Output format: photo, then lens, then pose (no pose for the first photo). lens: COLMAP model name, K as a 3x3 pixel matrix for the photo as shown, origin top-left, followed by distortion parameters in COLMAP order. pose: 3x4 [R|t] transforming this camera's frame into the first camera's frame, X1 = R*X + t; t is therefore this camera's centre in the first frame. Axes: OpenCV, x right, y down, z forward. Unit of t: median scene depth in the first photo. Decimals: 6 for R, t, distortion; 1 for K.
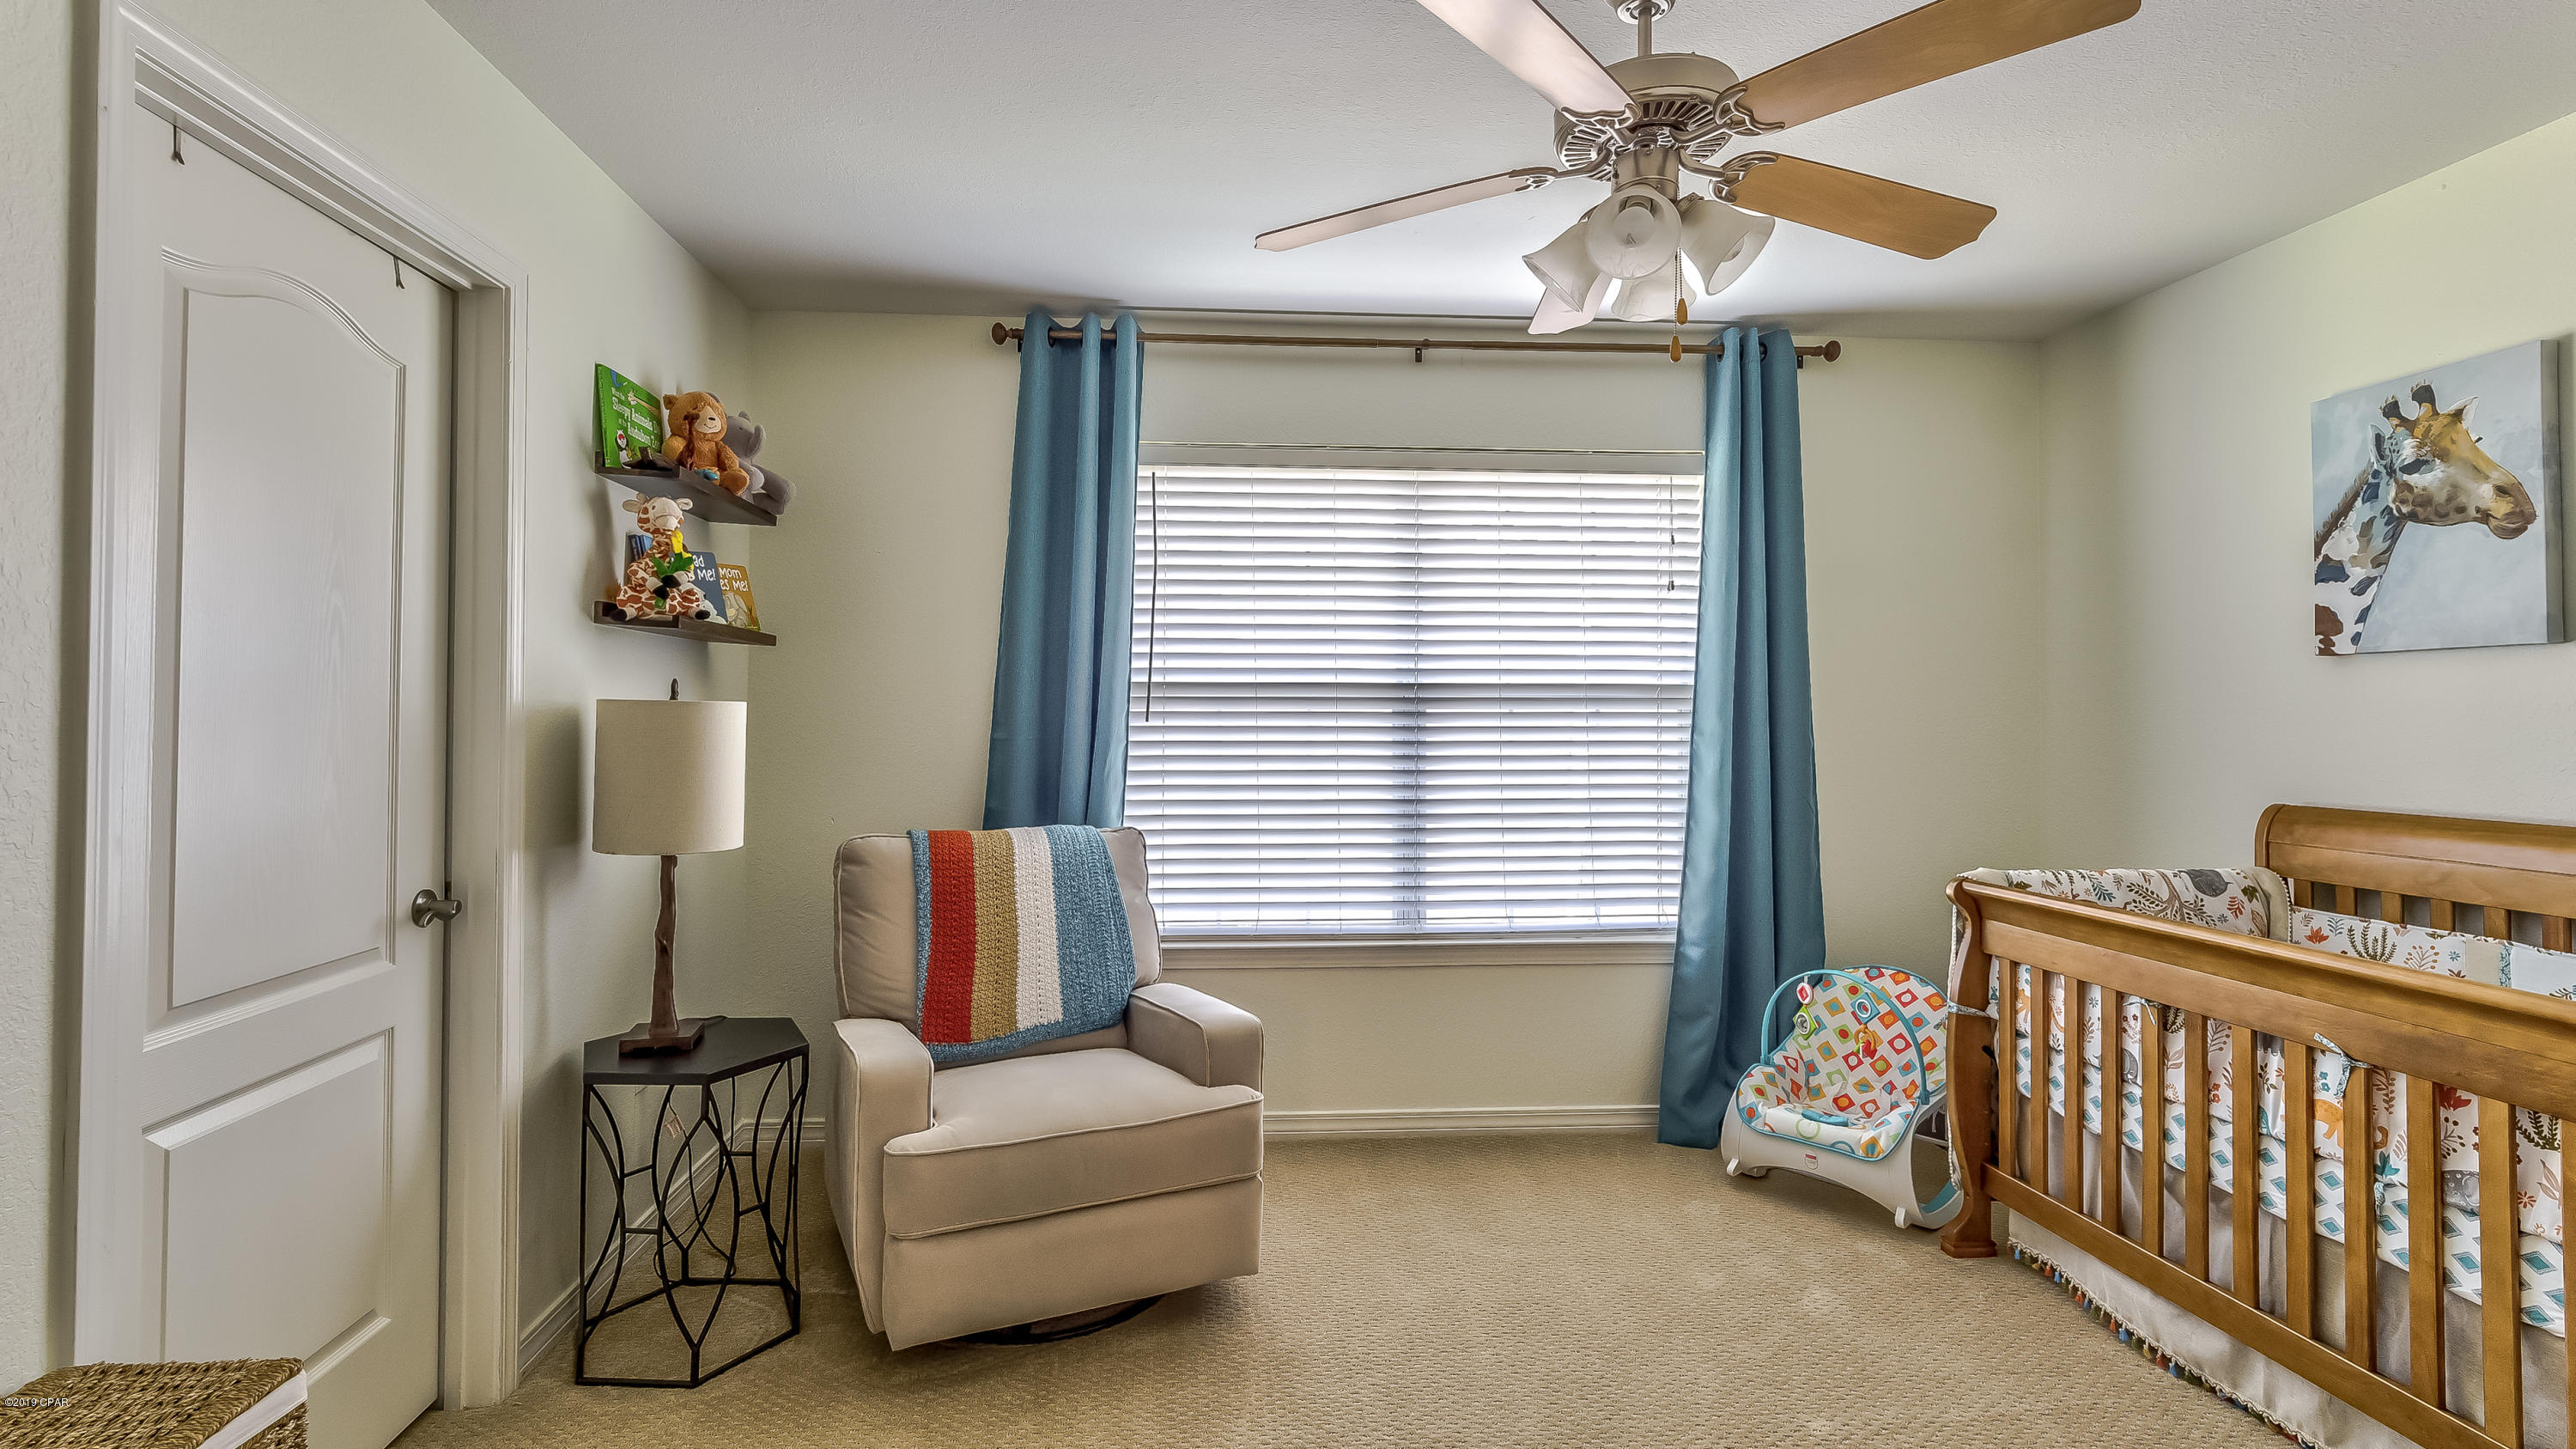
lens RADIAL K [[1143.9, 0, 1282.1], [0, 1143.9, 683.3], [0, 0, 1]] dist [-0.000126, 0.000428]
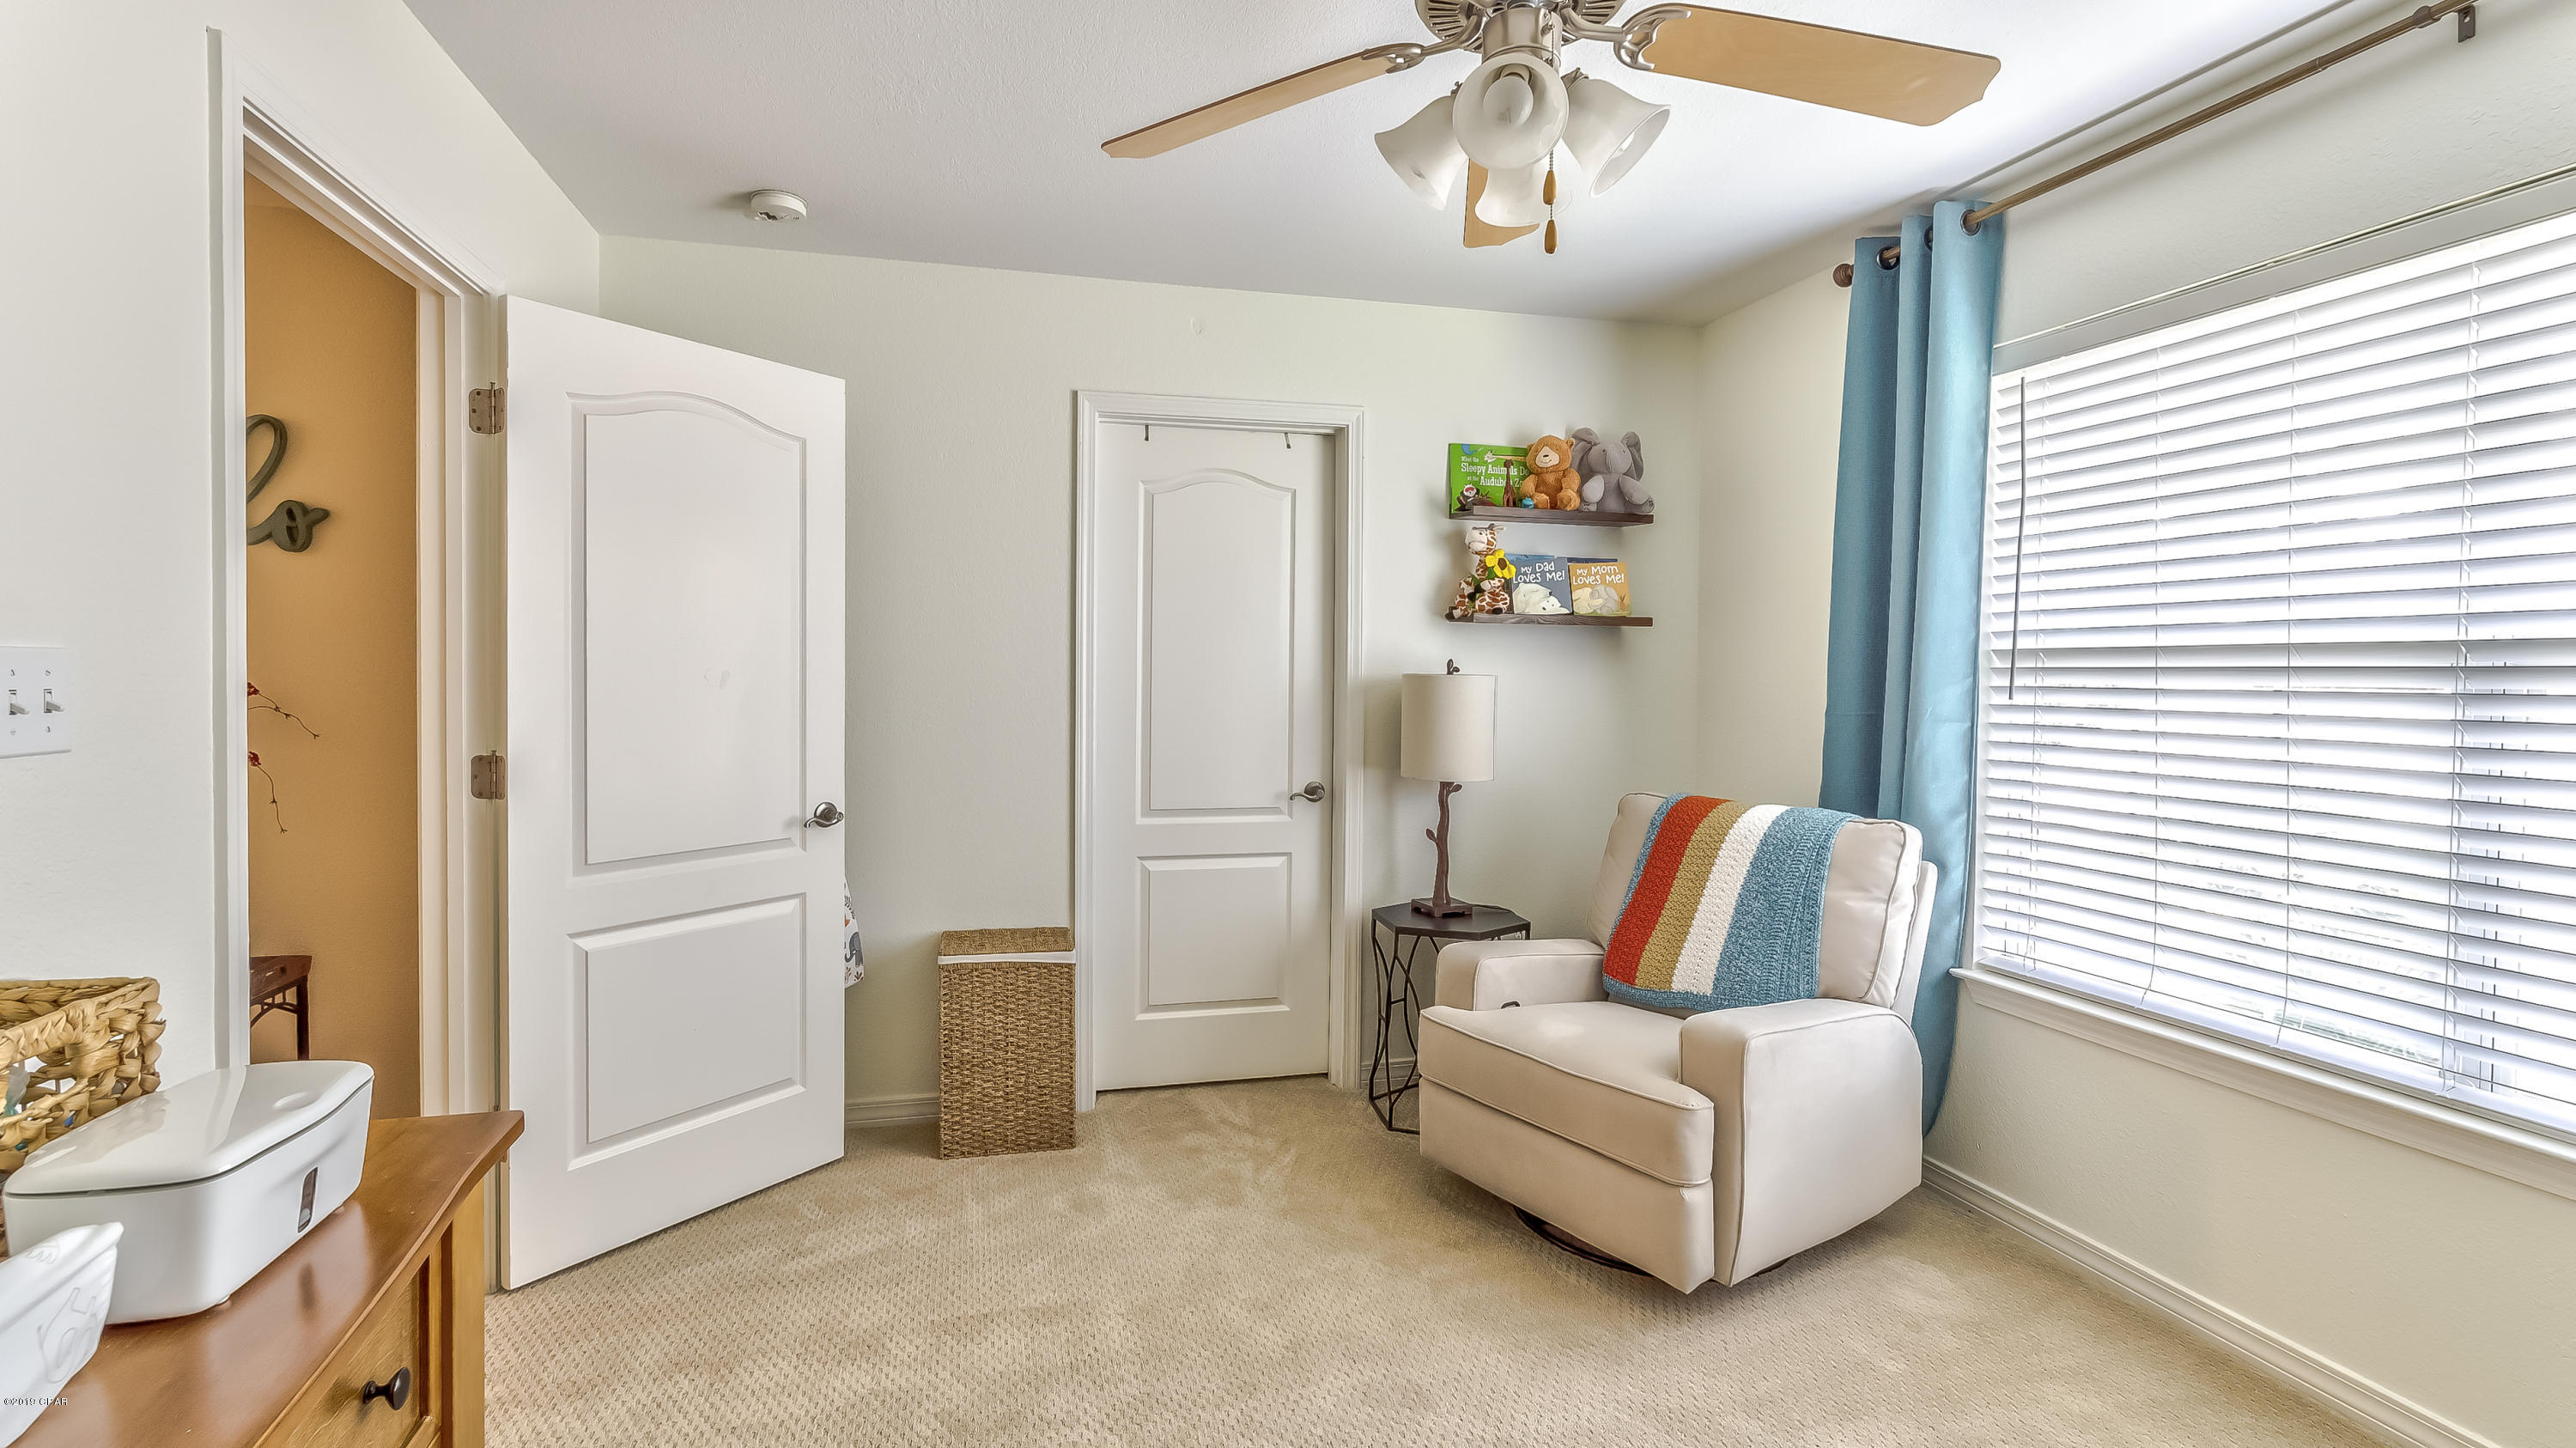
lens RADIAL K [[1143.9, 0, 1282.1], [0, 1143.9, 682.8], [0, 0, 1]] dist [-0.000126, 0.000428]
pose [[0.178628, 0.008031, -0.983884, 0.687453], [0.019923, 0.999732, 0.011777, 0.004131], [0.983715, -0.021705, 0.178420, 0.446000]]
